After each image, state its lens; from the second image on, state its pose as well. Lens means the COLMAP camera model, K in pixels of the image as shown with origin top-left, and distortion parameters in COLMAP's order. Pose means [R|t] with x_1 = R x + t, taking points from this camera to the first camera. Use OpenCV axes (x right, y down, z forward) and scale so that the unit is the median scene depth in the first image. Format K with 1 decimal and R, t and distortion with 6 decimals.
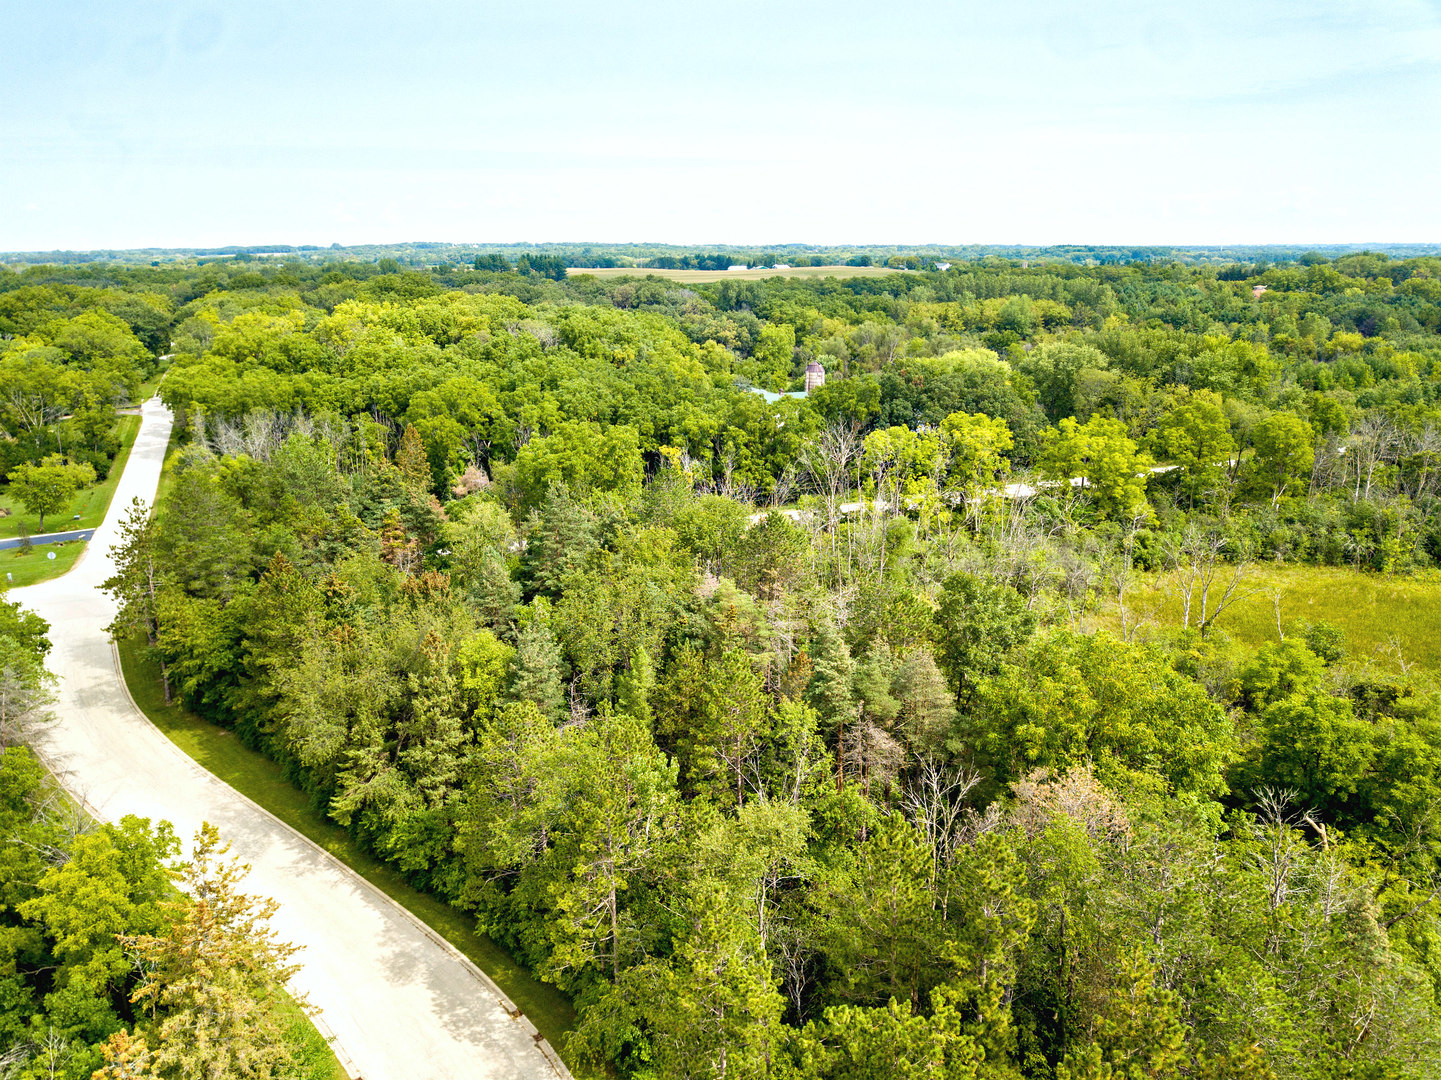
lens RADIAL K [[1093.6, 0, 720.5], [0, 1093.6, 540.0], [0, 0, 1]] dist [0.007861, 0.001472]
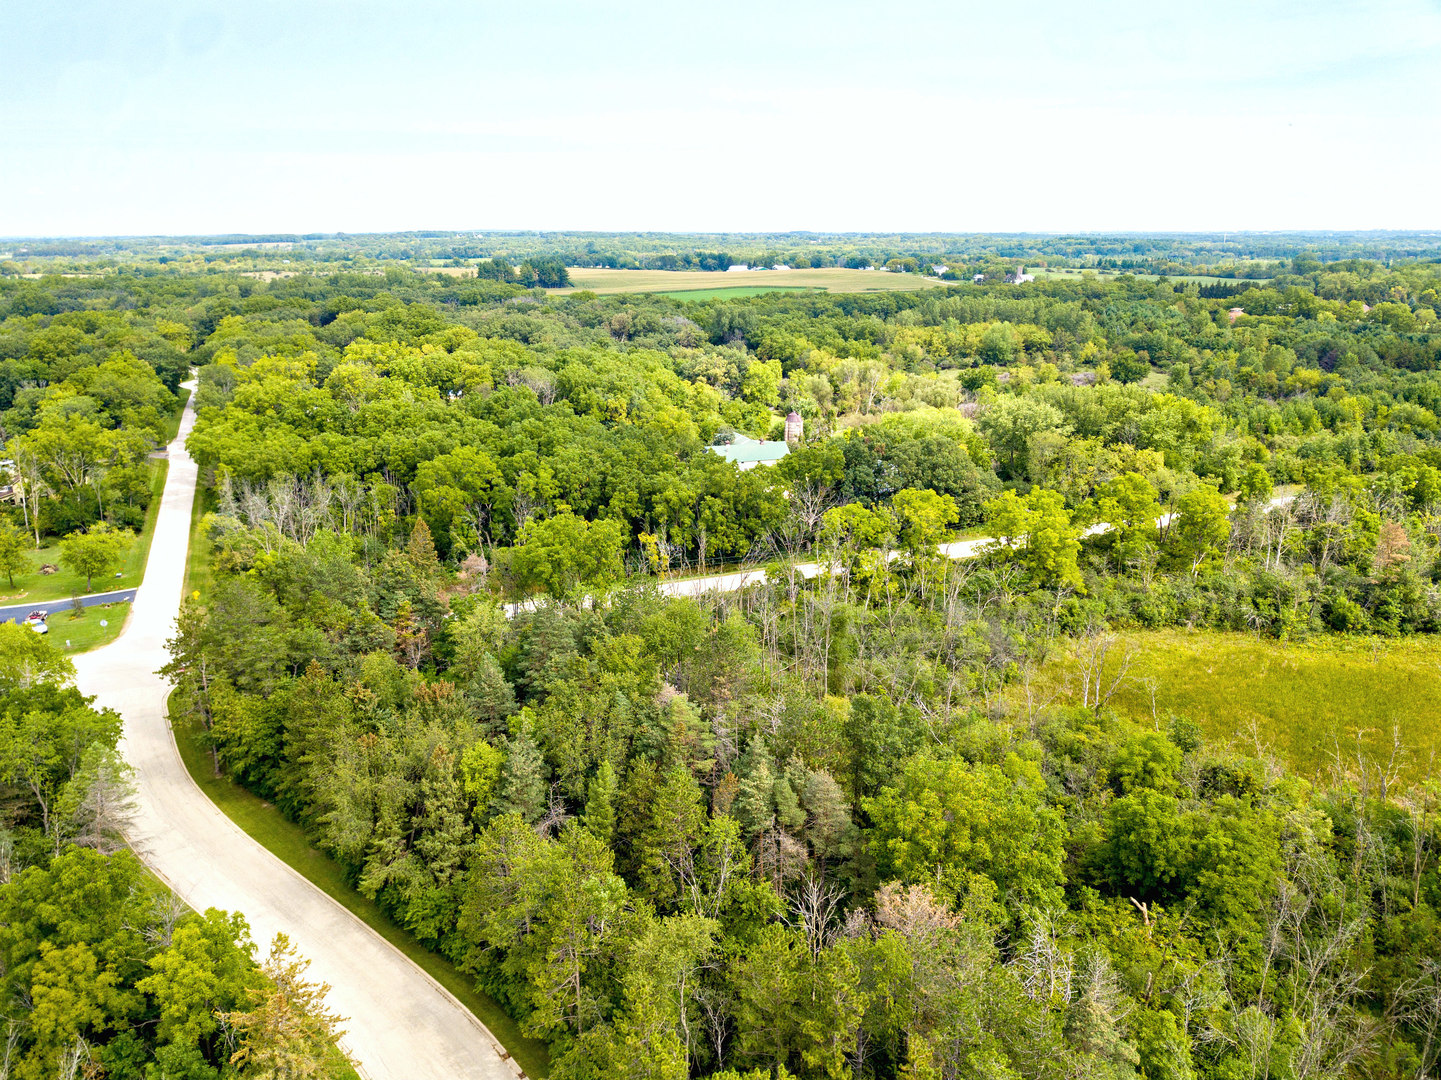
lens RADIAL K [[1093.6, 0, 720.5], [0, 1093.6, 540.0], [0, 0, 1]] dist [0.007861, 0.001472]
pose [[0.999989, 0.001297, -0.004403, 0.031163], [-0.001239, 0.999912, 0.013207, -0.083718], [0.004420, -0.013201, 0.999903, -0.123529]]
